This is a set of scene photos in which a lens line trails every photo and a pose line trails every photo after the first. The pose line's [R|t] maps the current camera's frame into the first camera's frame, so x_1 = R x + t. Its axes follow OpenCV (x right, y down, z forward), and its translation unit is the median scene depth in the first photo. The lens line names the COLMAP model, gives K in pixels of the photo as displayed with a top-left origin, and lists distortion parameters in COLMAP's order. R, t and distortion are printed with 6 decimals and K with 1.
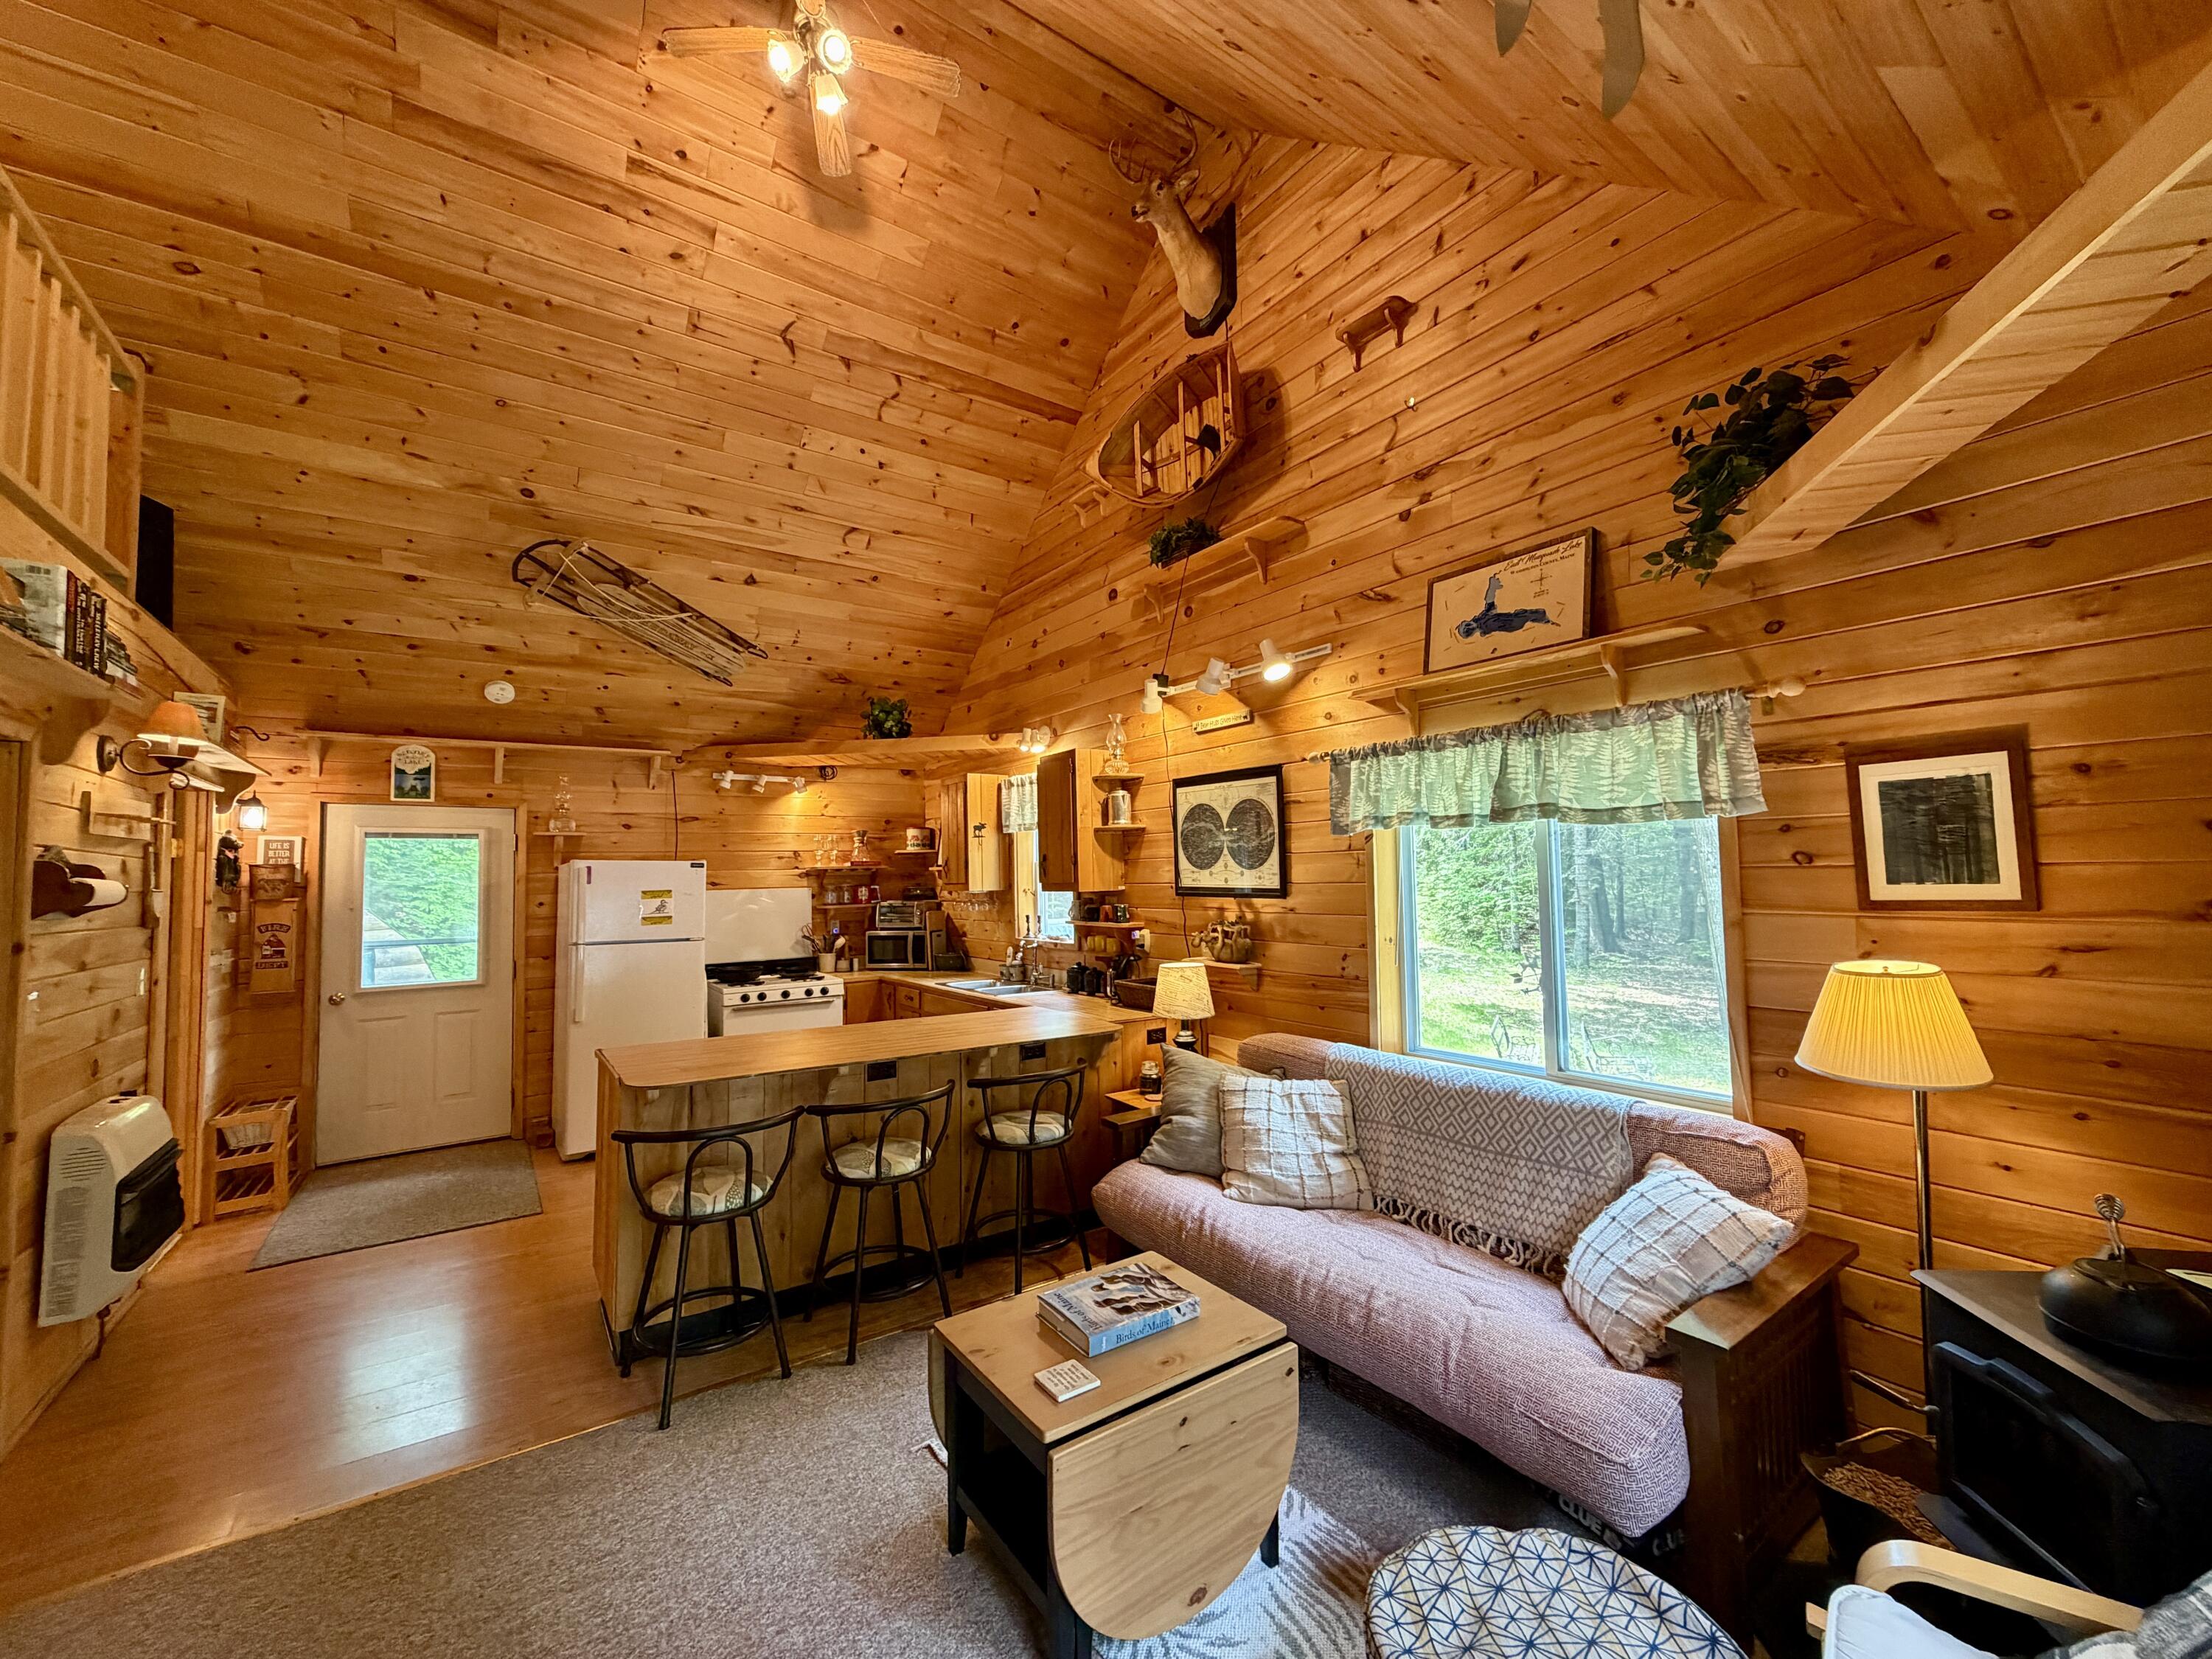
lens RADIAL K [[878.4, 0, 1104.0], [0, 878.4, 835.5], [0, 0, 1]] dist [0.000926, -0.000196]
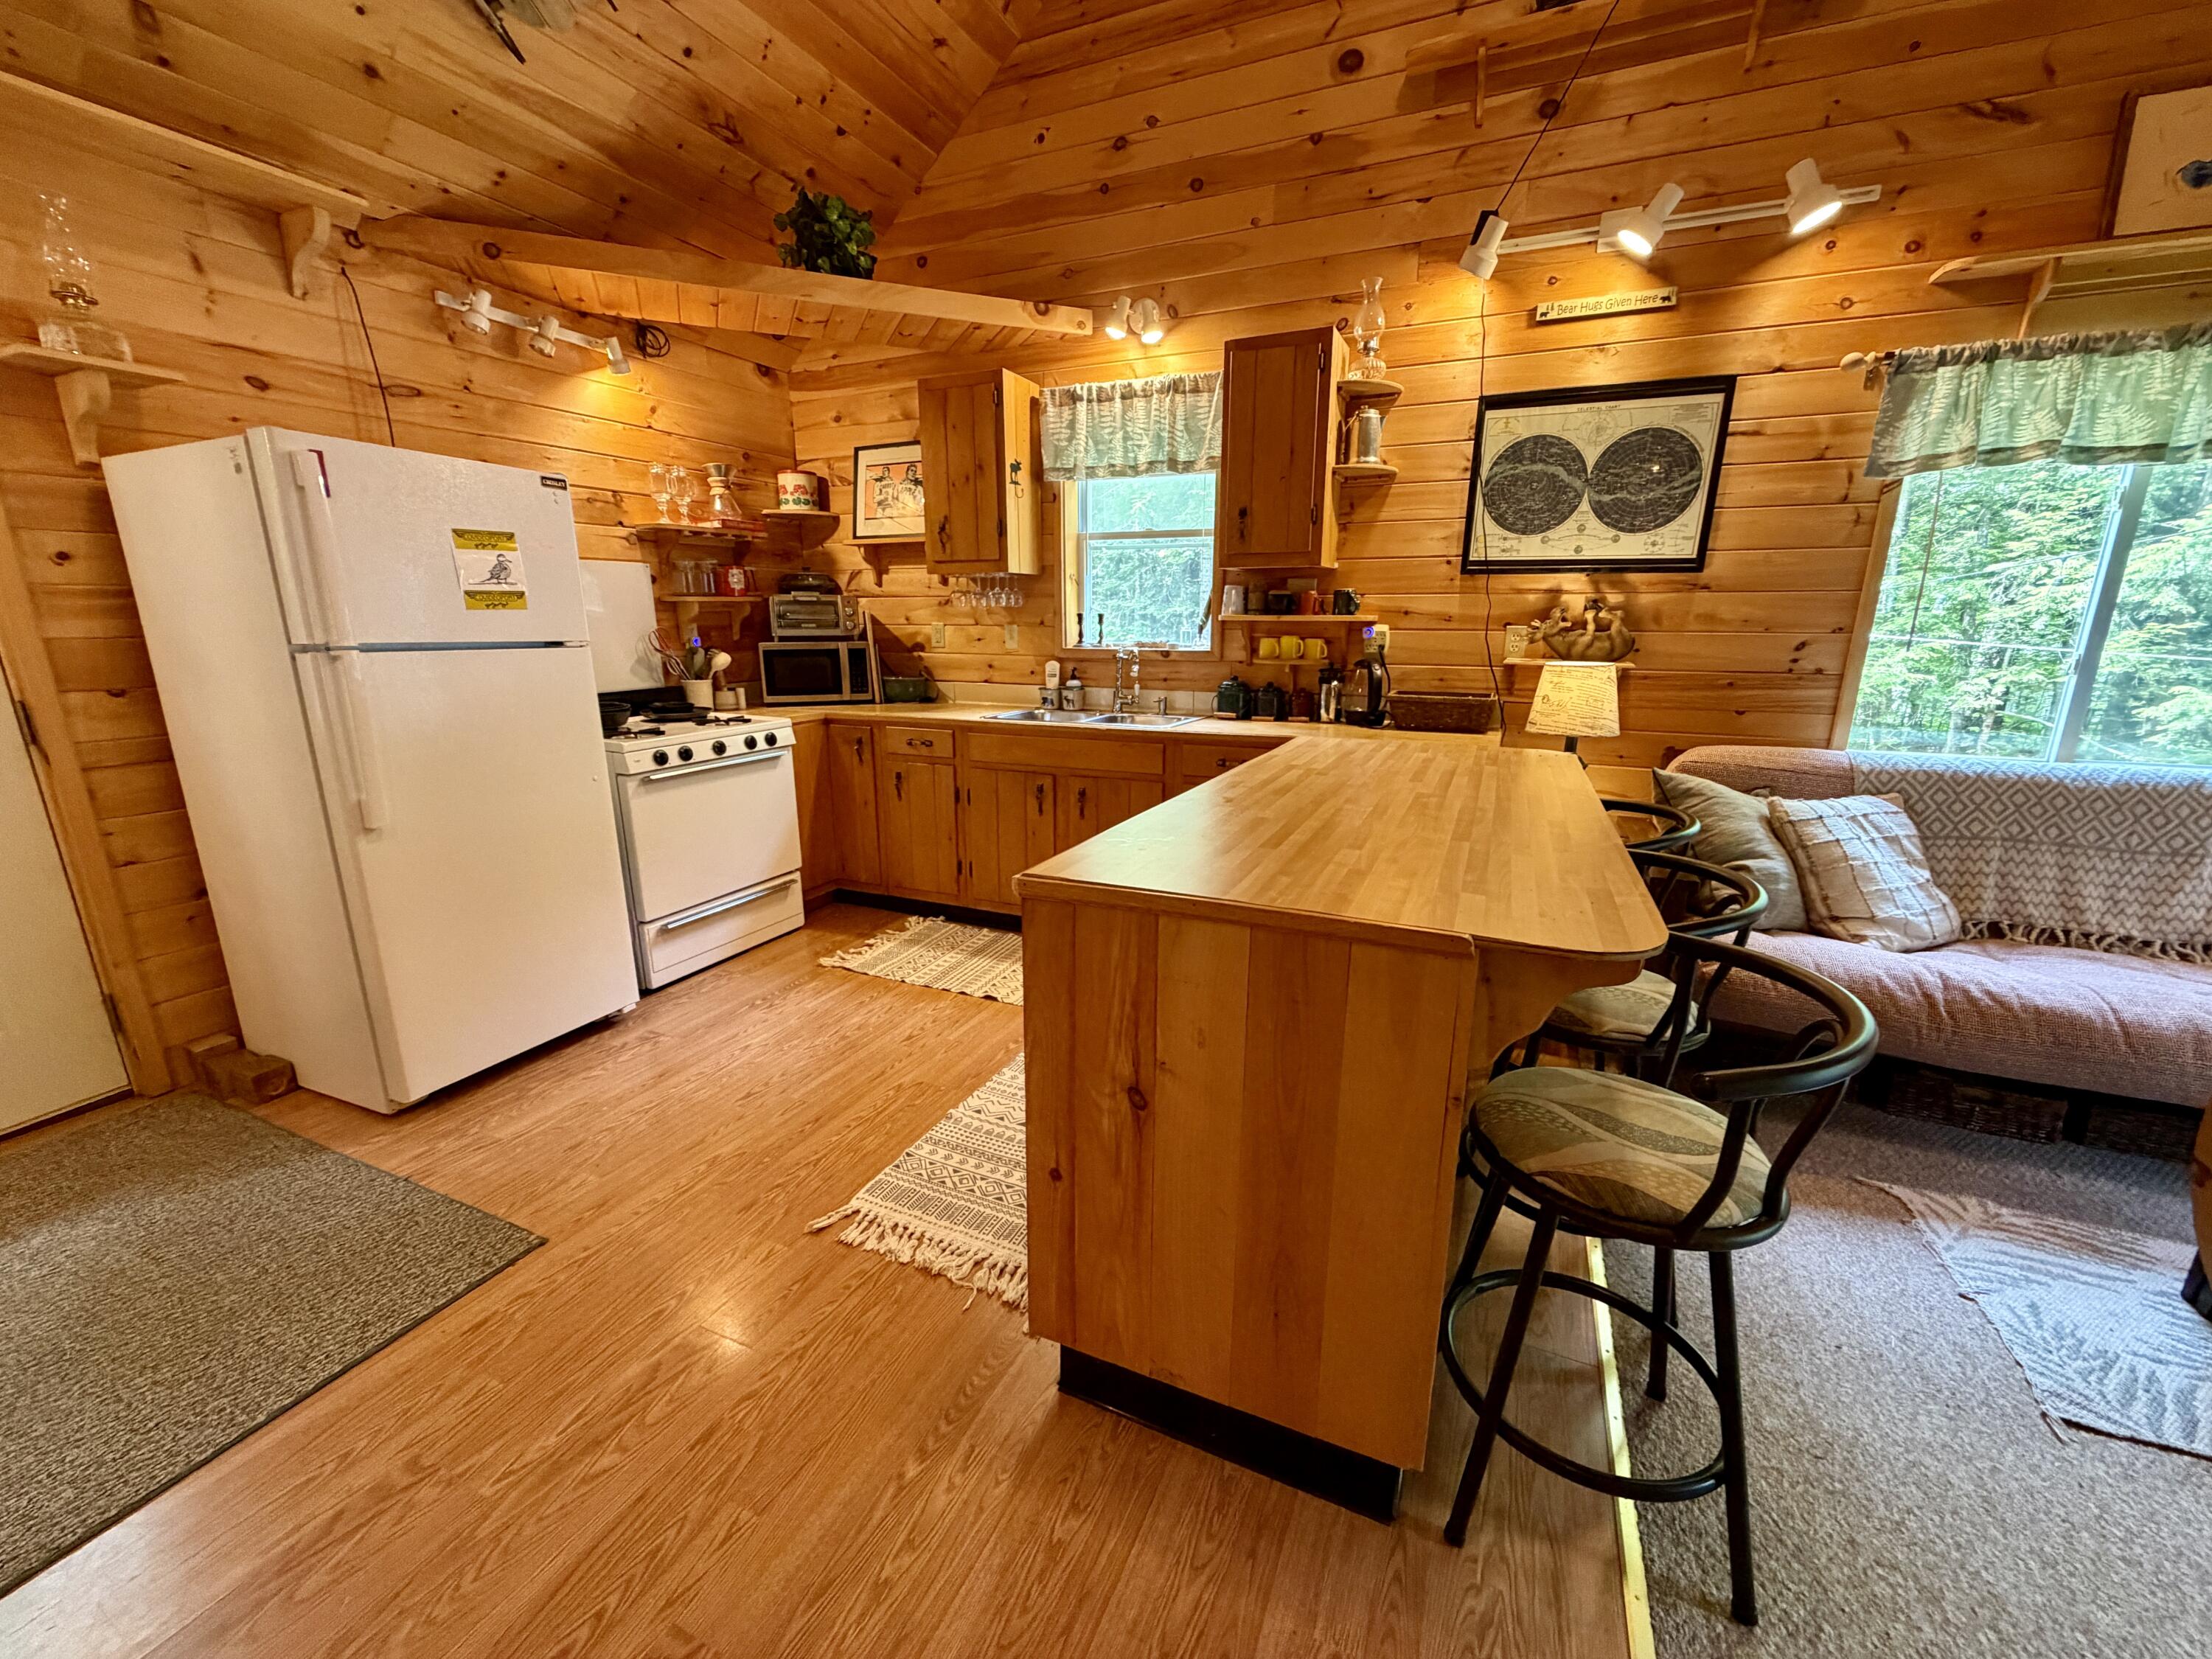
lens RADIAL K [[878.4, 0, 1103.3], [0, 878.4, 836.5], [0, 0, 1]] dist [0.000926, -0.000196]
pose [[0.863287, -0.106036, 0.493450, -0.688699], [-0.039396, 0.960542, 0.275332, 0.111164], [-0.503174, -0.257130, 0.825045, 0.624660]]
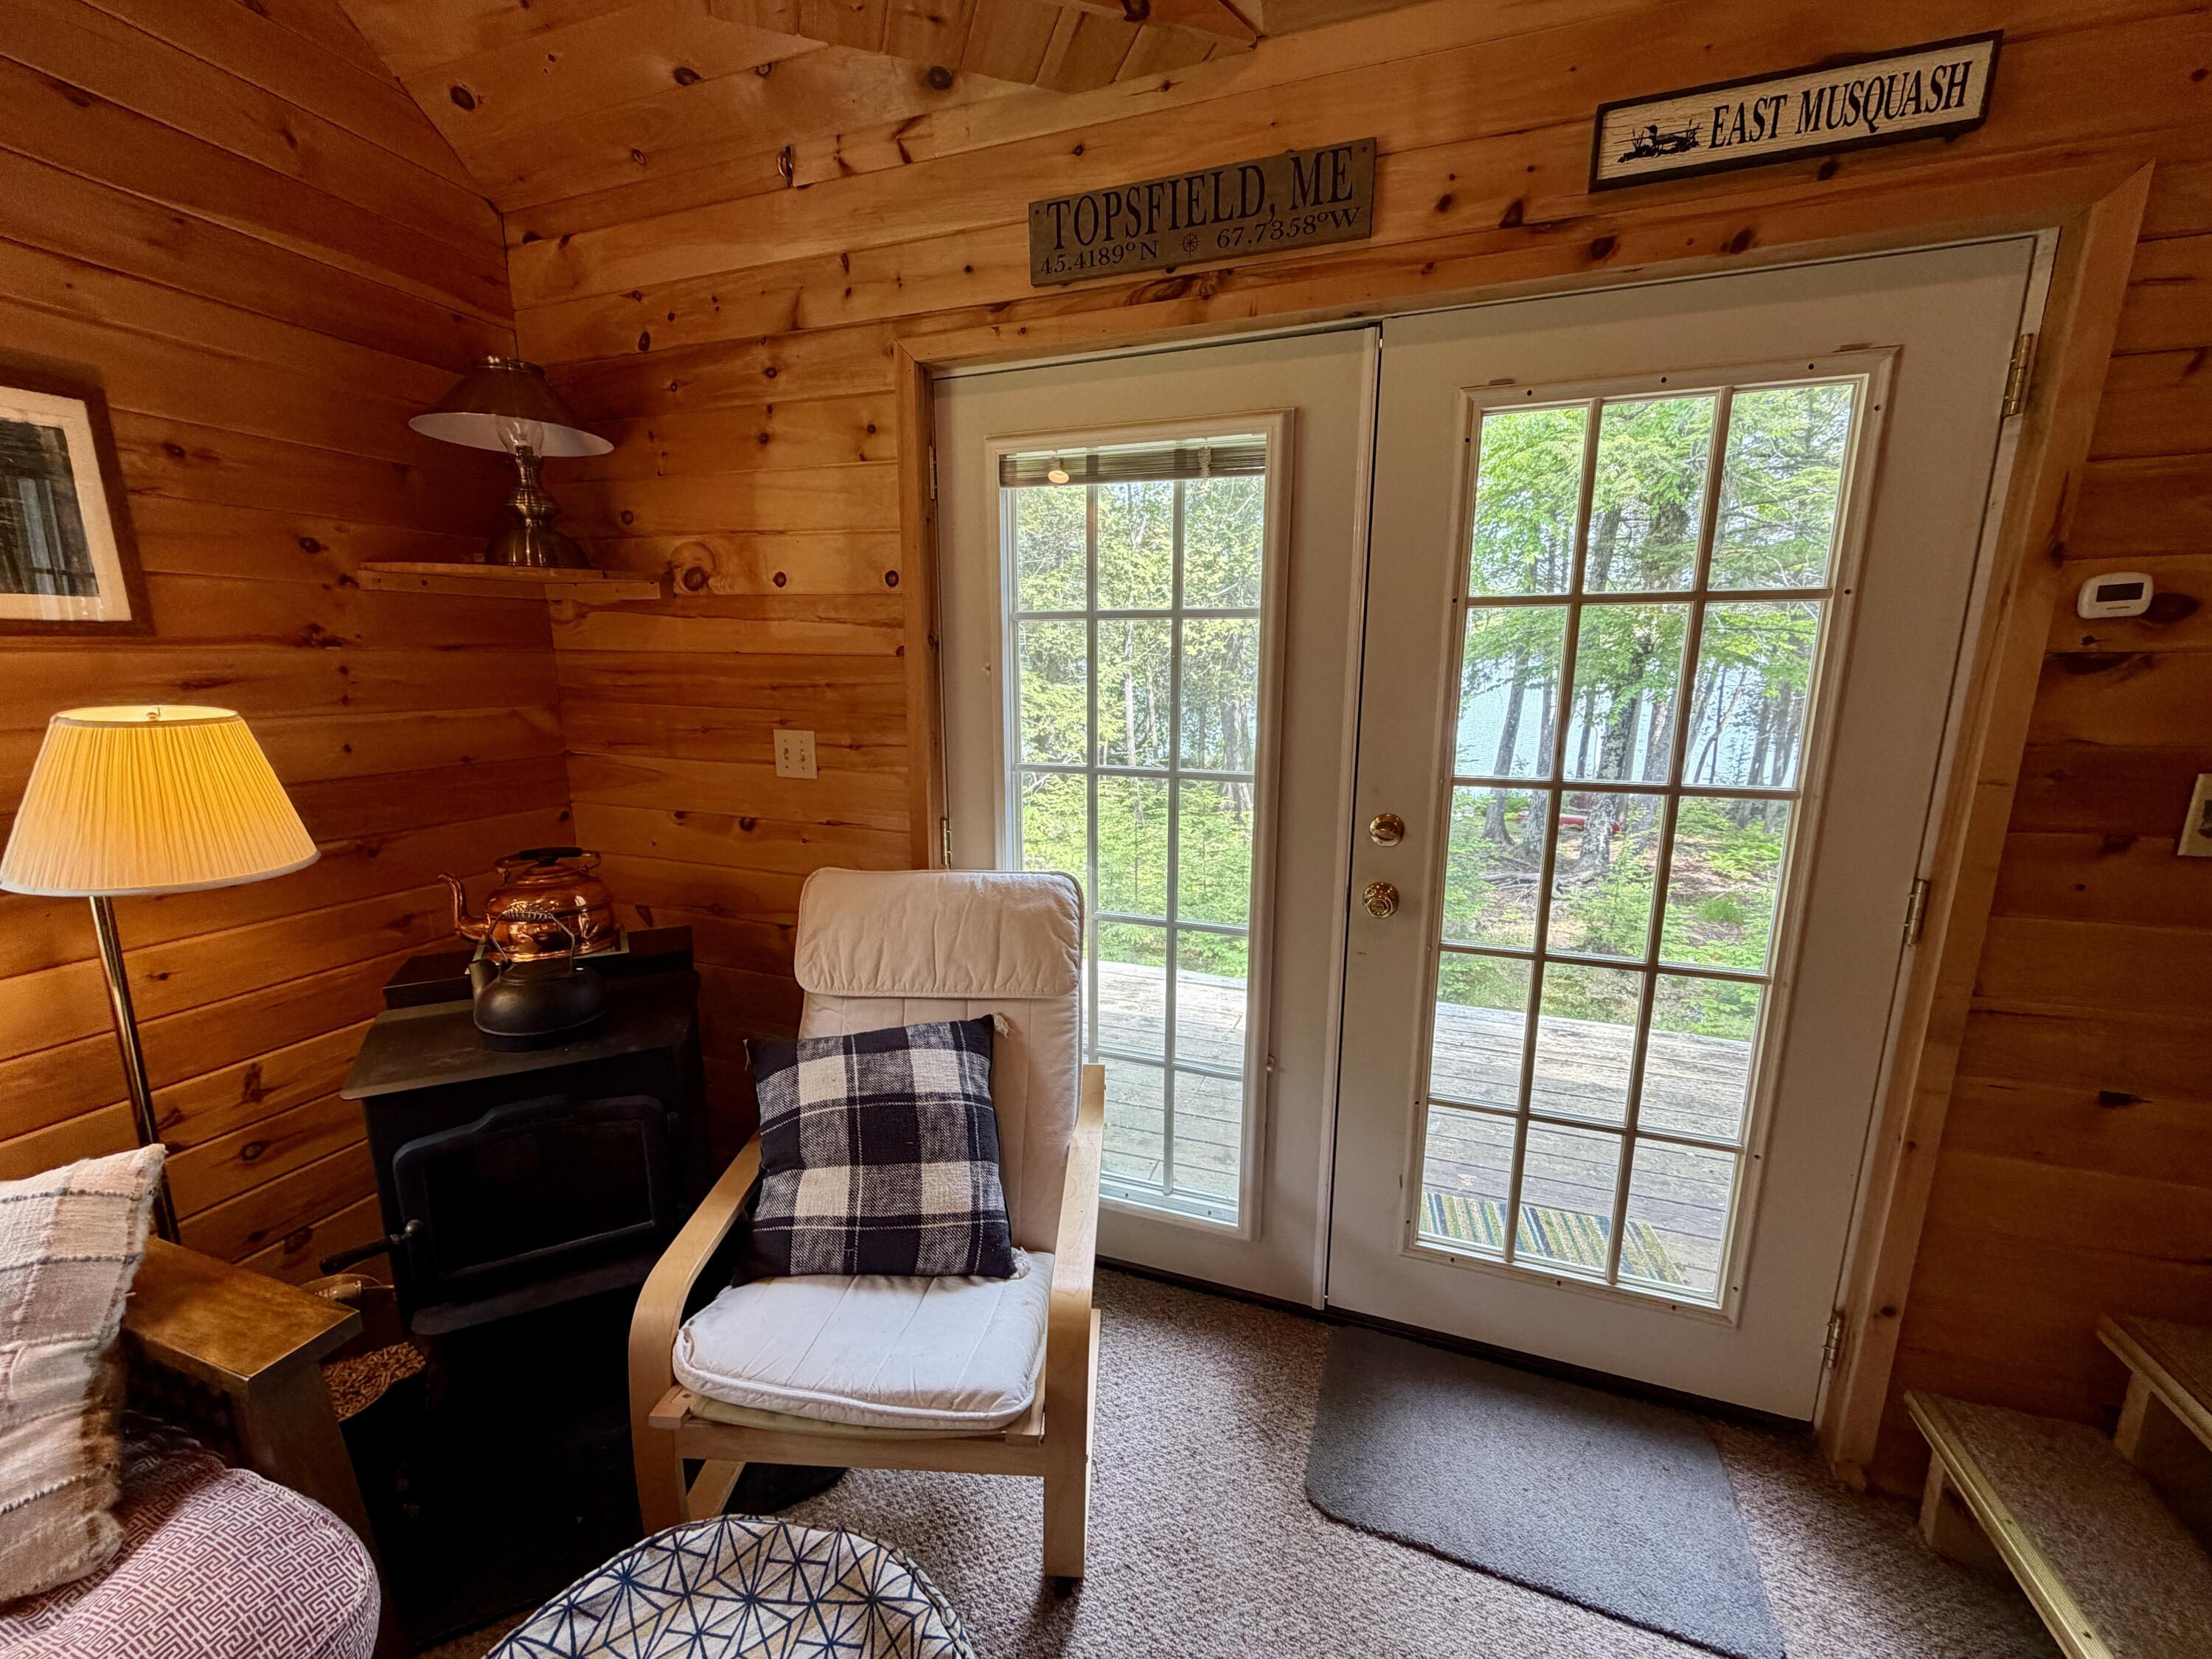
lens RADIAL K [[878.4, 0, 1104.7], [0, 878.4, 834.7], [0, 0, 1]] dist [0.000926, -0.000196]
pose [[-0.569532, -0.151120, 0.807958, -0.028321], [-0.032281, 0.986308, 0.161723, 0.059588], [-0.821335, 0.066025, -0.566612, 0.429741]]
